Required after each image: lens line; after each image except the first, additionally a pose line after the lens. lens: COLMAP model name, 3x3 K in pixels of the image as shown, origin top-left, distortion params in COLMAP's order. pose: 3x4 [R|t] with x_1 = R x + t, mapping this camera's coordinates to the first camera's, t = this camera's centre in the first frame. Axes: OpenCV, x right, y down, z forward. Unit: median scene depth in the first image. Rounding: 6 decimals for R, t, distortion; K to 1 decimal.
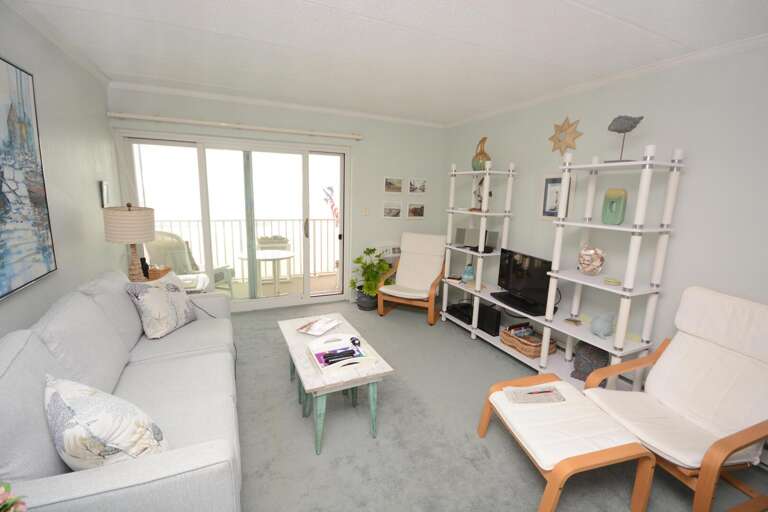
lens RADIAL K [[336.8, 0, 384.0], [0, 336.8, 256.0], [0, 0, 1]] dist [0.000339, -0.008926]
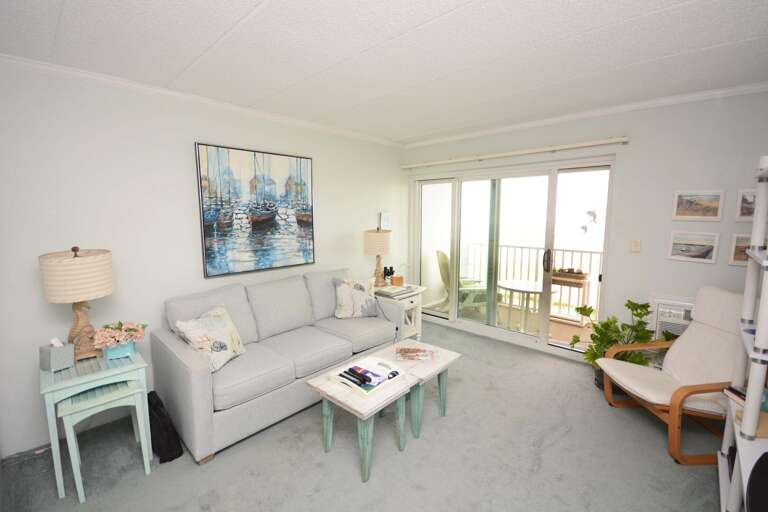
lens RADIAL K [[336.8, 0, 384.0], [0, 336.8, 256.0], [0, 0, 1]] dist [0.000339, -0.008926]
pose [[0.381669, 0.087953, -0.920105, 0.438970], [-0.164745, 0.985996, 0.025914, -0.055617], [0.909499, 0.141692, 0.390814, 0.338800]]
